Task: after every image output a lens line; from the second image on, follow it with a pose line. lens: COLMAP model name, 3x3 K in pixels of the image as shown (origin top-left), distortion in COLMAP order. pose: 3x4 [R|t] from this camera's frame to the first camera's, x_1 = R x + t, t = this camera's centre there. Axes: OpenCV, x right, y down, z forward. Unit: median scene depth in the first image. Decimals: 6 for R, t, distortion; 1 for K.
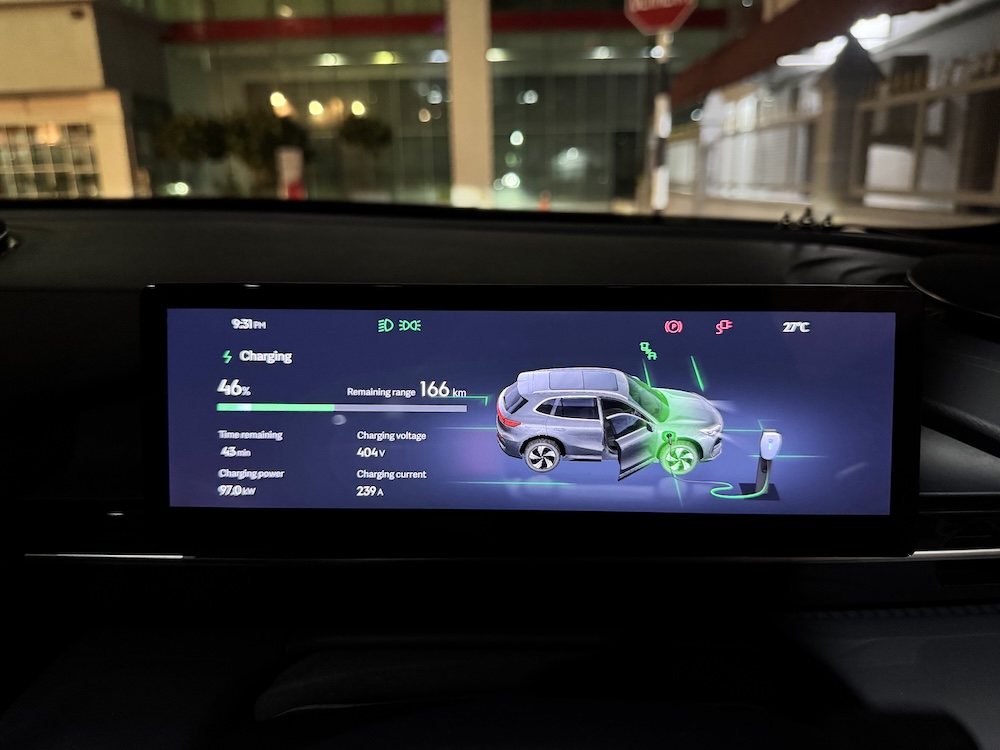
lens RADIAL K [[733.5, 0, 500.0], [0, 733.5, 375.0], [0, 0, 1]] dist [0.006987, -0.037919]
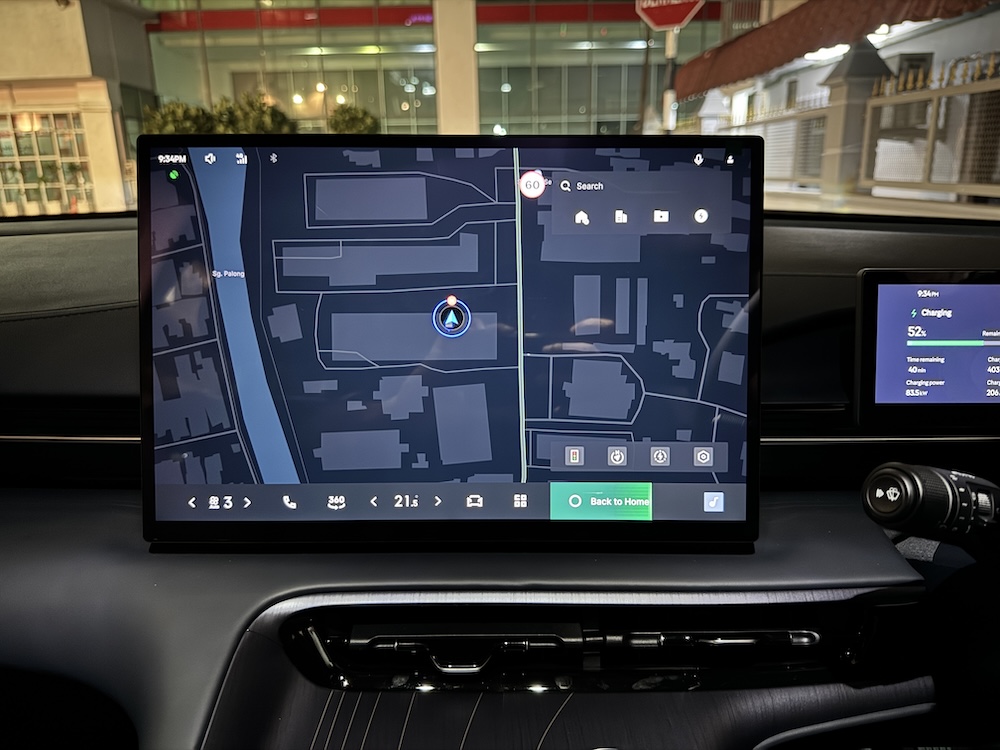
lens RADIAL K [[722.8, 0, 500.0], [0, 722.8, 375.0], [0, 0, 1]] dist [-0.000922, -0.002427]
pose [[0.999537, -0.007817, 0.029389, -0.423174], [0.007317, 0.999827, 0.017097, 0.025238], [-0.029518, -0.016874, 0.999422, -0.194919]]
